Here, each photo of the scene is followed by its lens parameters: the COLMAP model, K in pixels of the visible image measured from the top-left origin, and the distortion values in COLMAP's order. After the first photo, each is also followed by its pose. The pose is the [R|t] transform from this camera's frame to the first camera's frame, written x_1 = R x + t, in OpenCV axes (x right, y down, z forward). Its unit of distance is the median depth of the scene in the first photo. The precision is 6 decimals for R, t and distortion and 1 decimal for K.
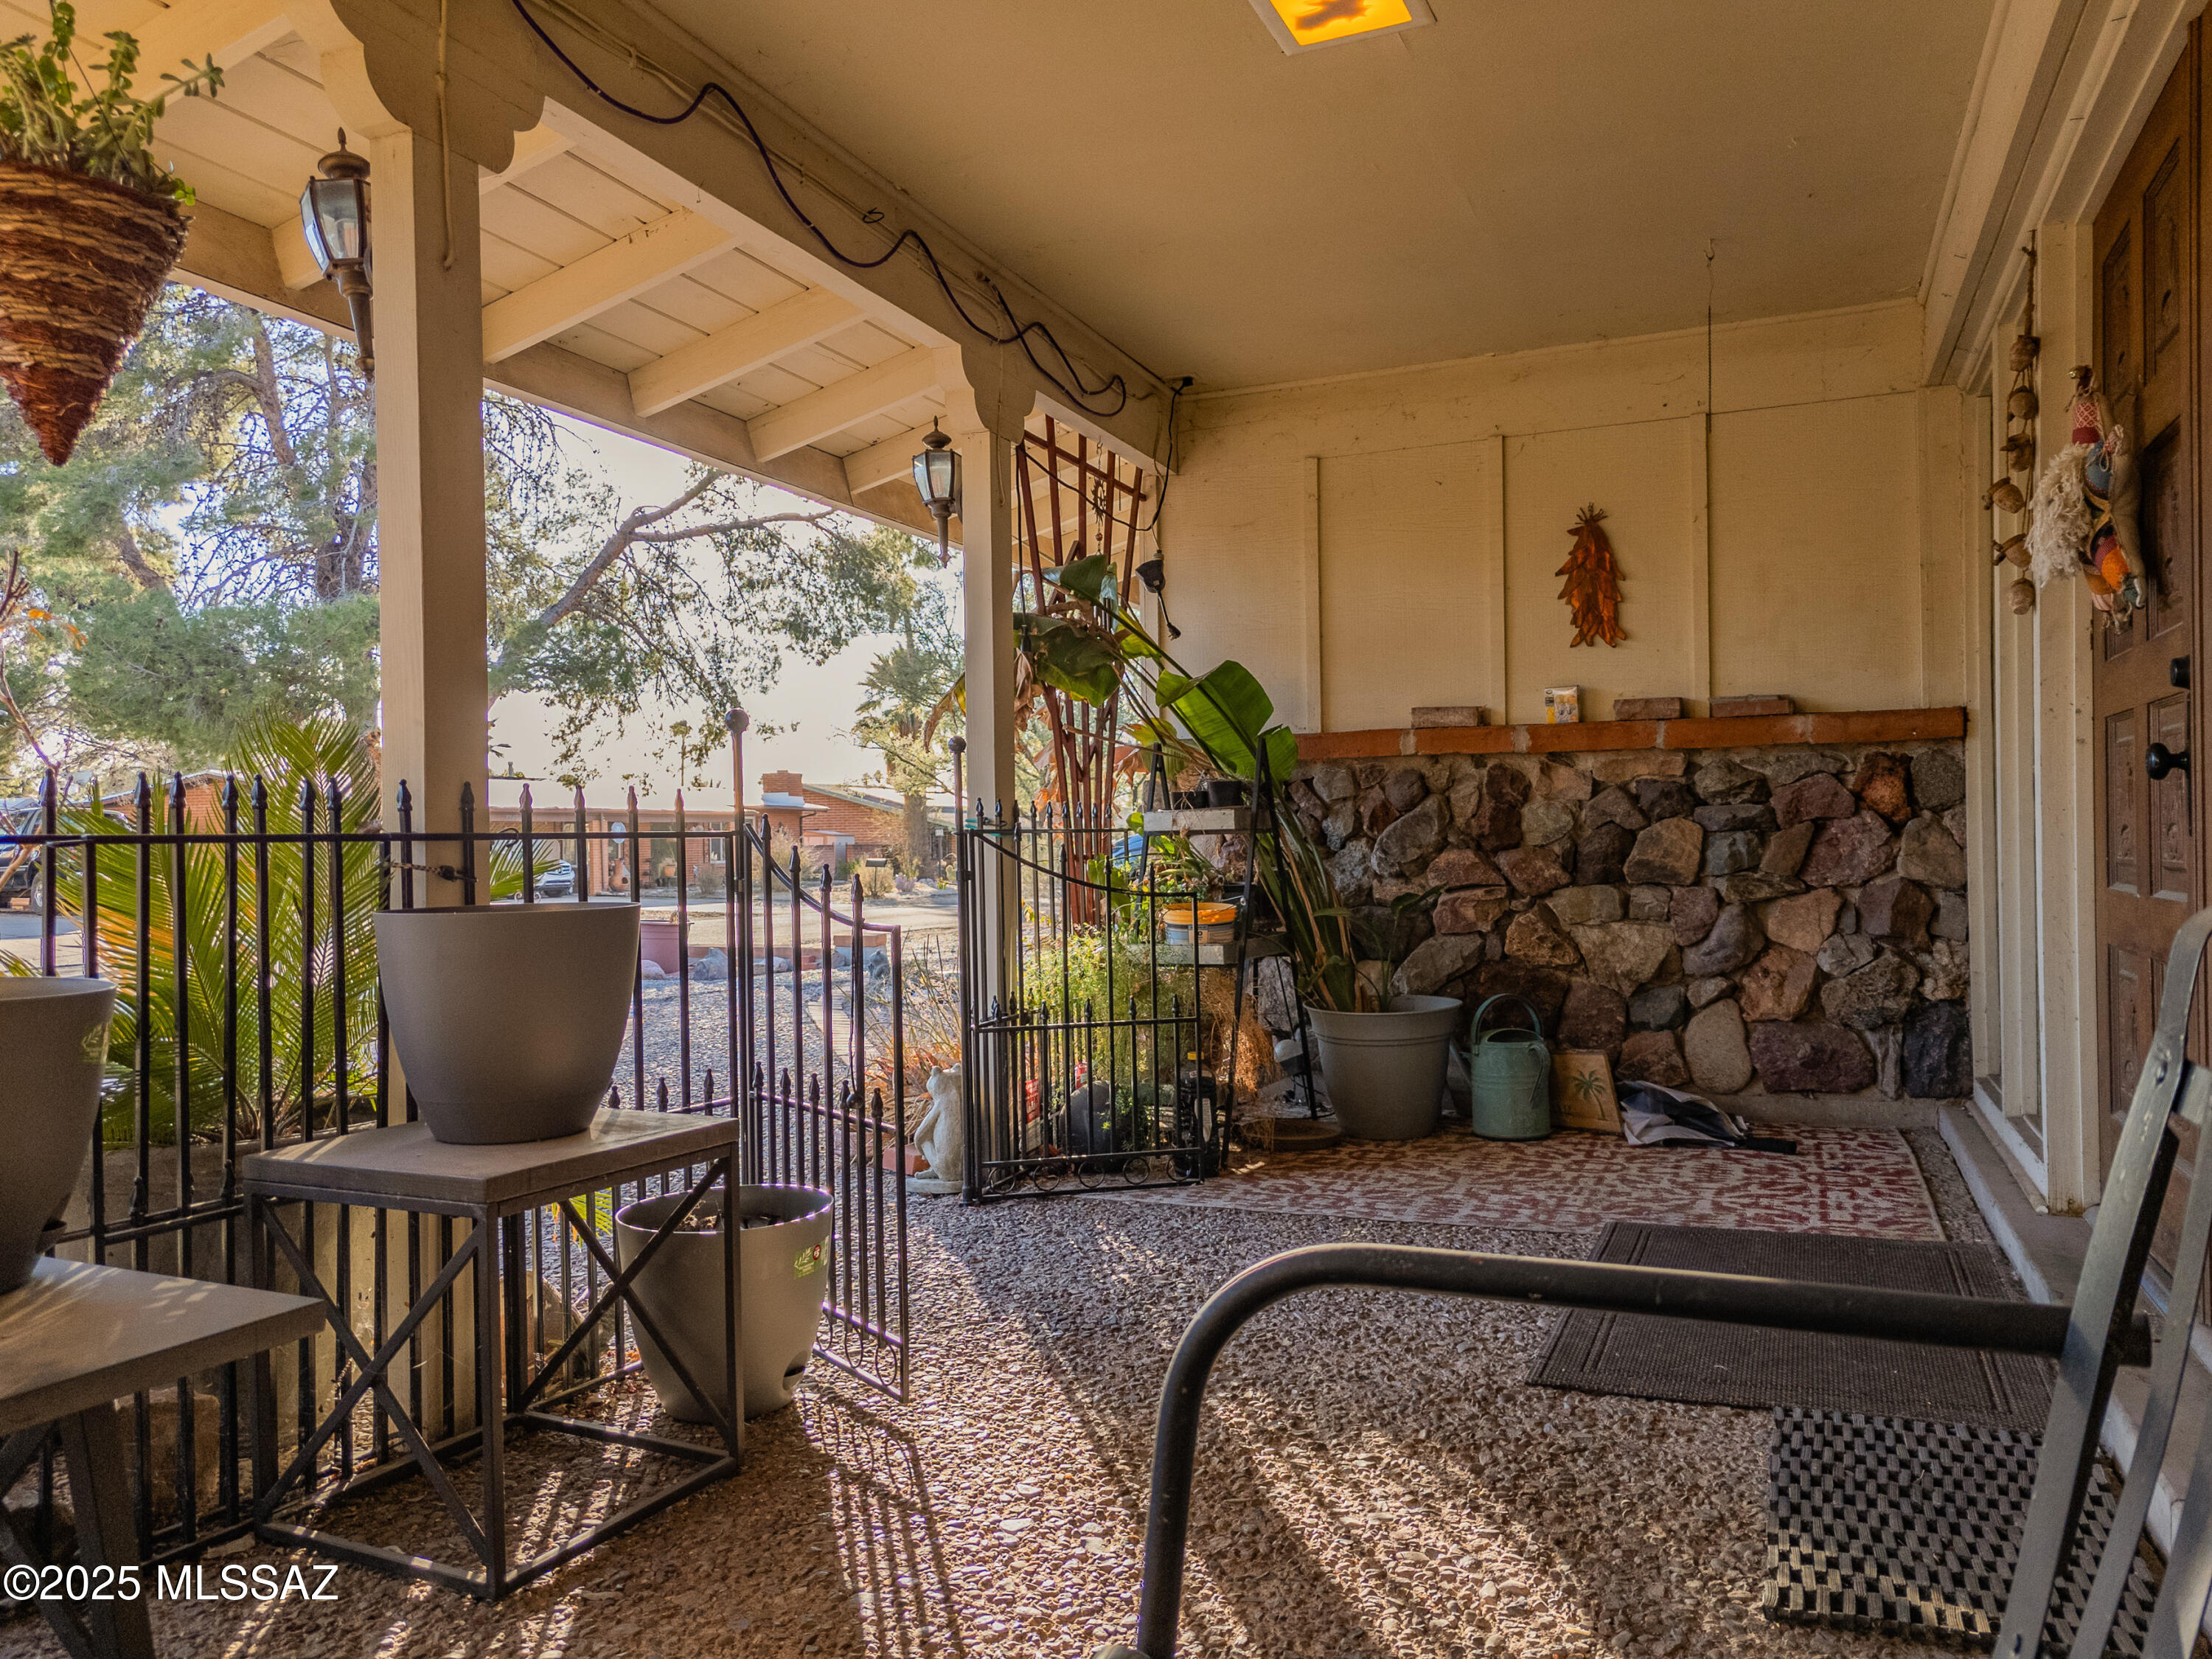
lens RADIAL K [[1634.9, 0, 1106.0], [0, 1634.9, 829.5], [0, 0, 1]] dist [0.086325, -0.001400]
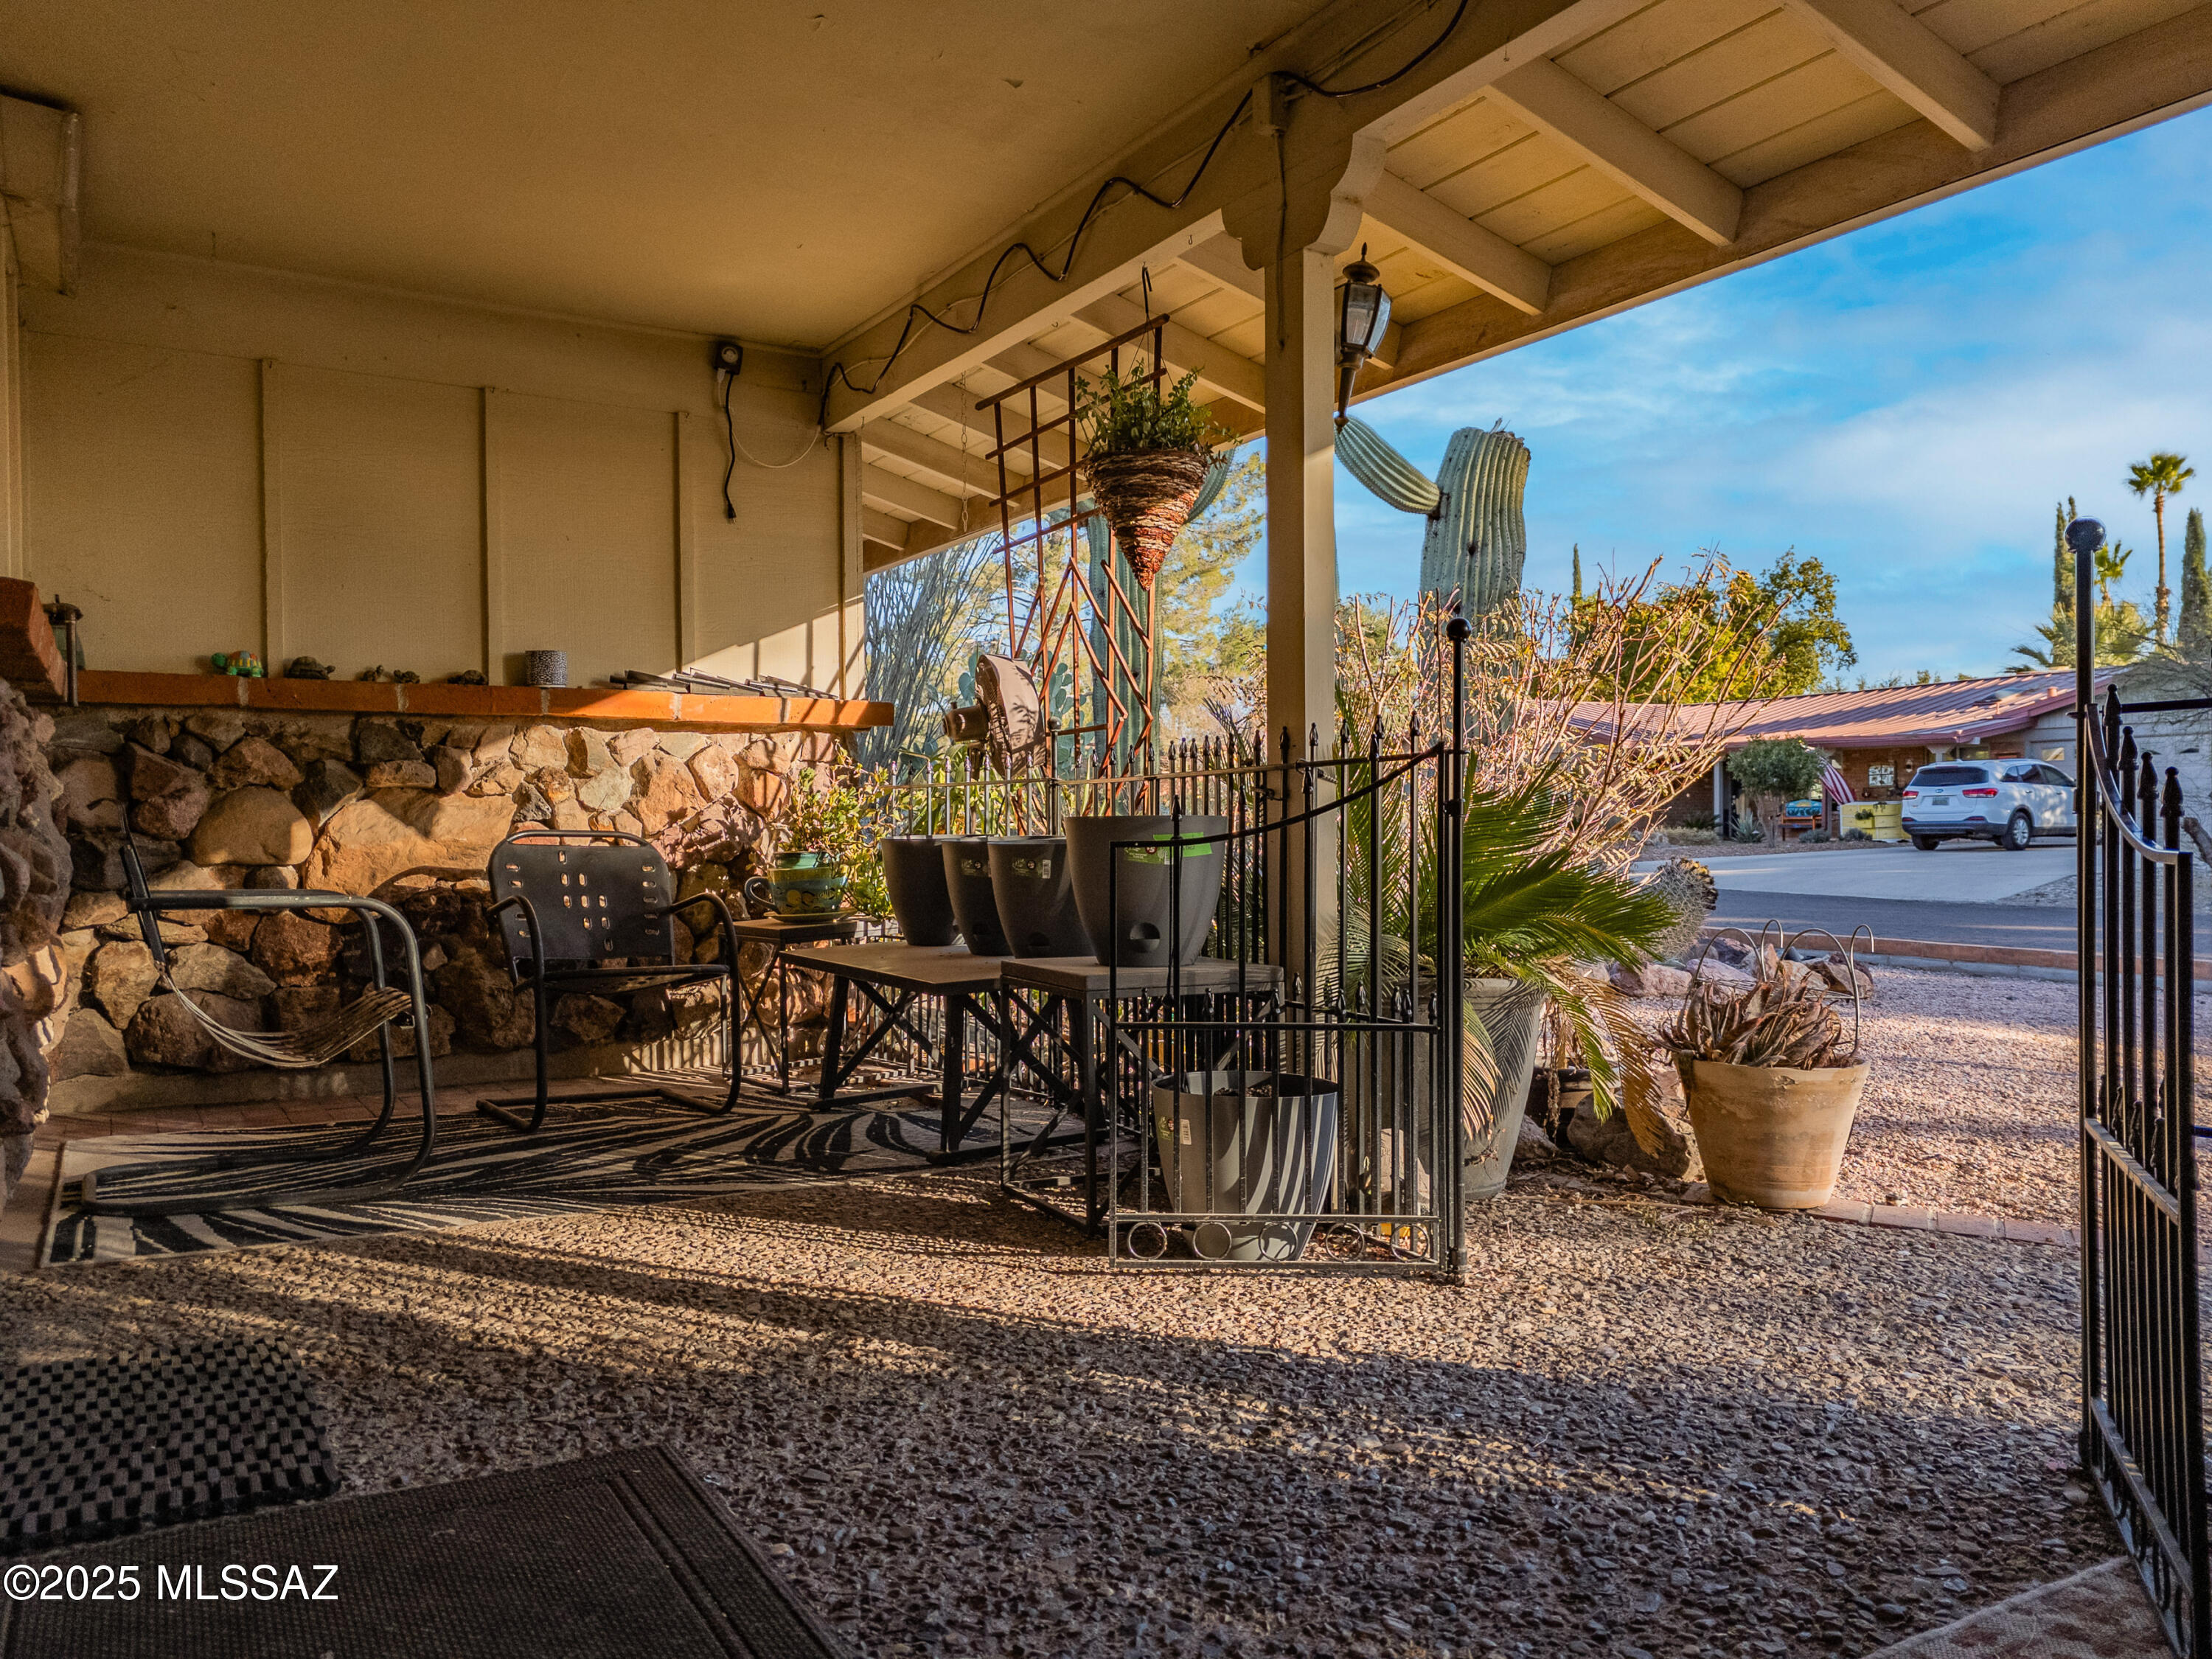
lens RADIAL K [[1634.9, 0, 1106.0], [0, 1634.9, 829.5], [0, 0, 1]] dist [0.086325, -0.001400]
pose [[-0.598256, 0.023775, -0.800953, 0.760114], [0.019811, 0.999693, 0.014877, 0.031830], [0.801060, -0.006968, -0.598543, 1.651886]]
